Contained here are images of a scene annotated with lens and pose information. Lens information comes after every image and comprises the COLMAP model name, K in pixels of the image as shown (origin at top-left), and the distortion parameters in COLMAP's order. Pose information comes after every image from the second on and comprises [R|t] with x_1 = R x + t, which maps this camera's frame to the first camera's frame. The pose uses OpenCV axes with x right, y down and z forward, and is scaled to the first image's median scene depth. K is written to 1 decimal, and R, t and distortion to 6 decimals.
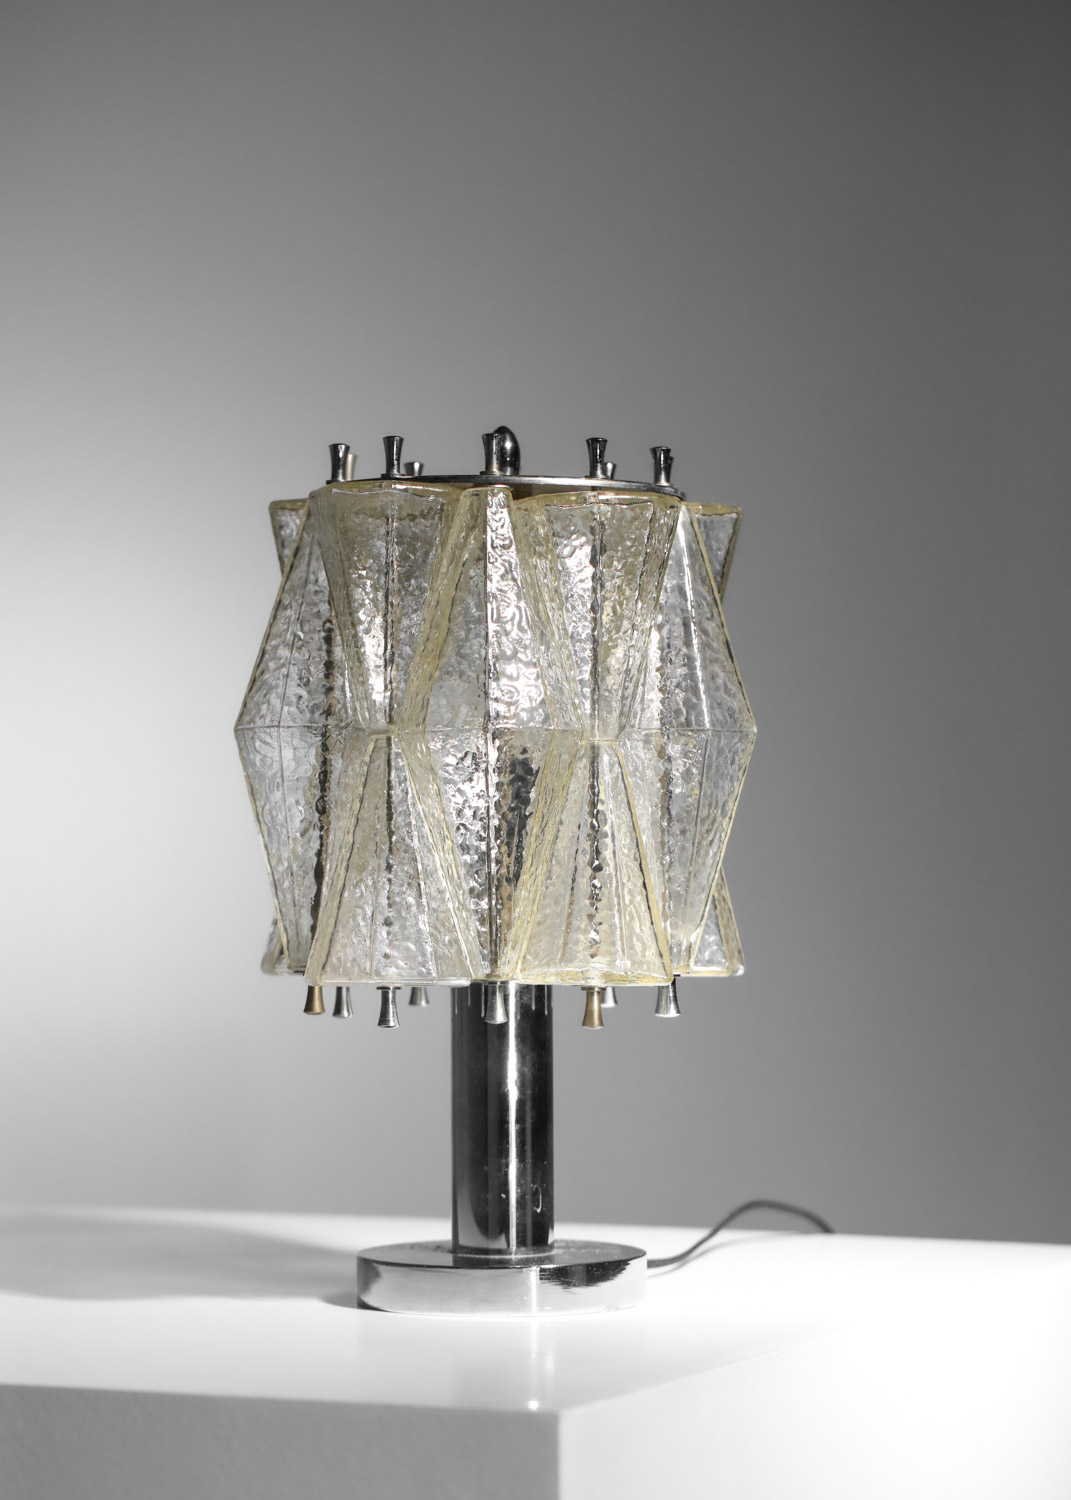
lens RADIAL K [[6297.5, 0, 535.5], [0, 6297.5, 750.0], [0, 0, 1]] dist [0.257446, 3.997314]
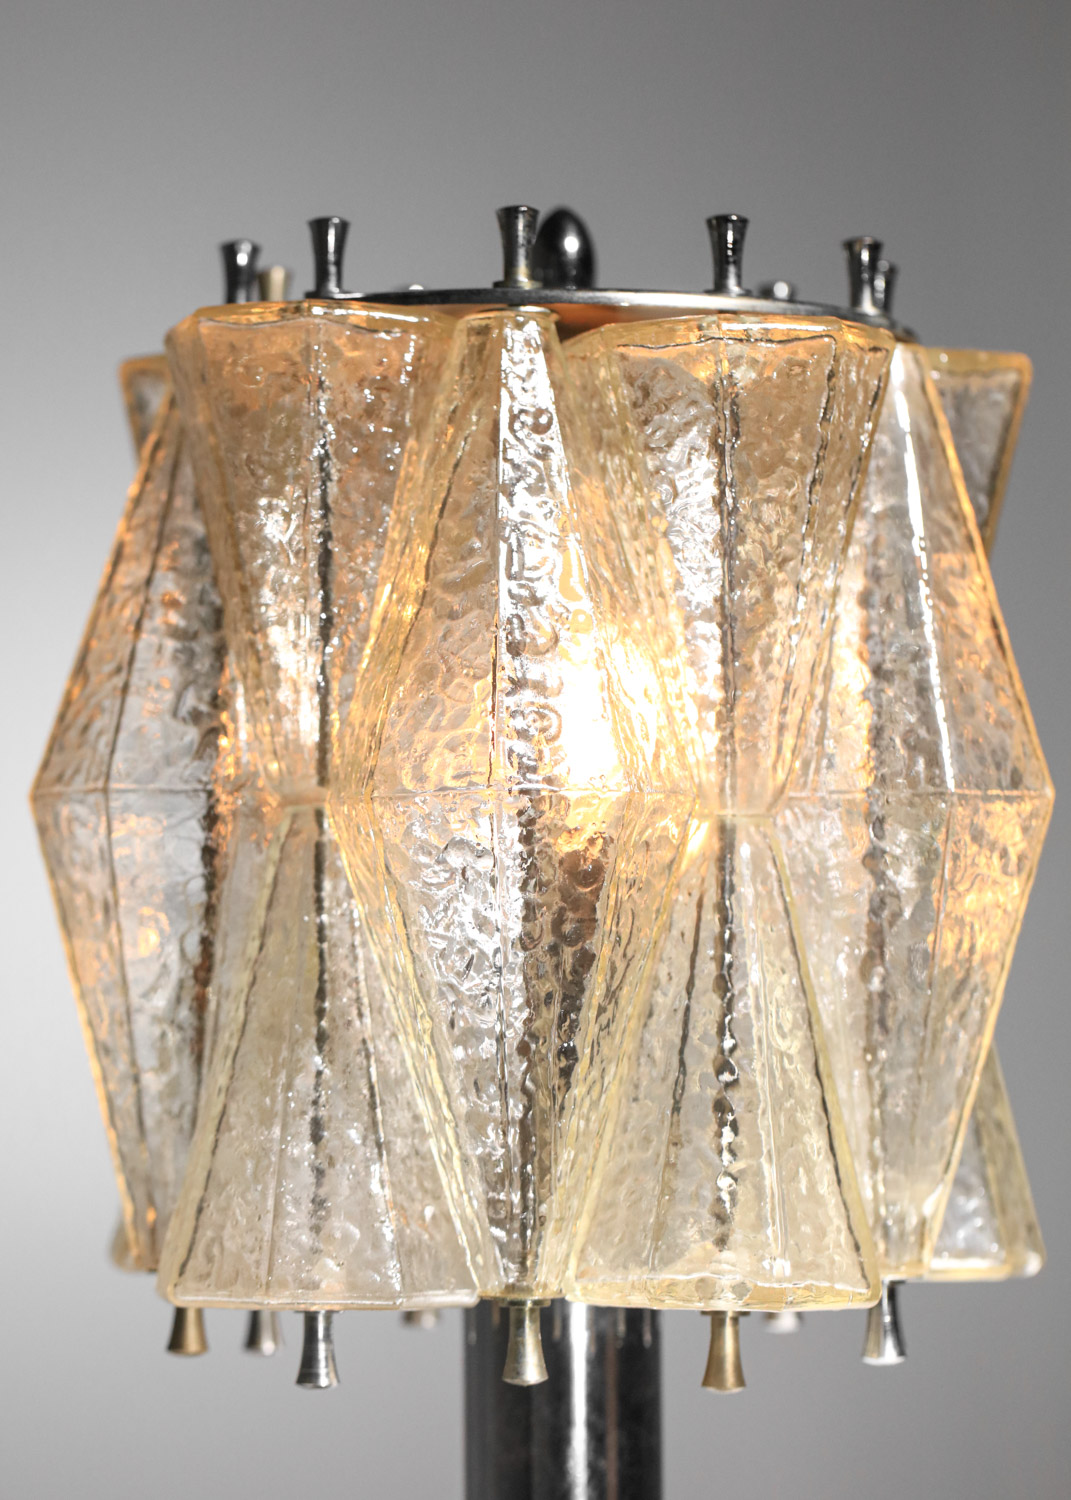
lens RADIAL K [[6297.5, 0, 535.5], [0, 6297.5, 750.0], [0, 0, 1]] dist [0.257446, 3.997314]
pose [[0.996757, -0.005378, -0.080292, 0.034479], [0.004148, 0.999872, -0.015477, 0.000974], [0.080365, 0.015093, 0.996651, 0.494446]]
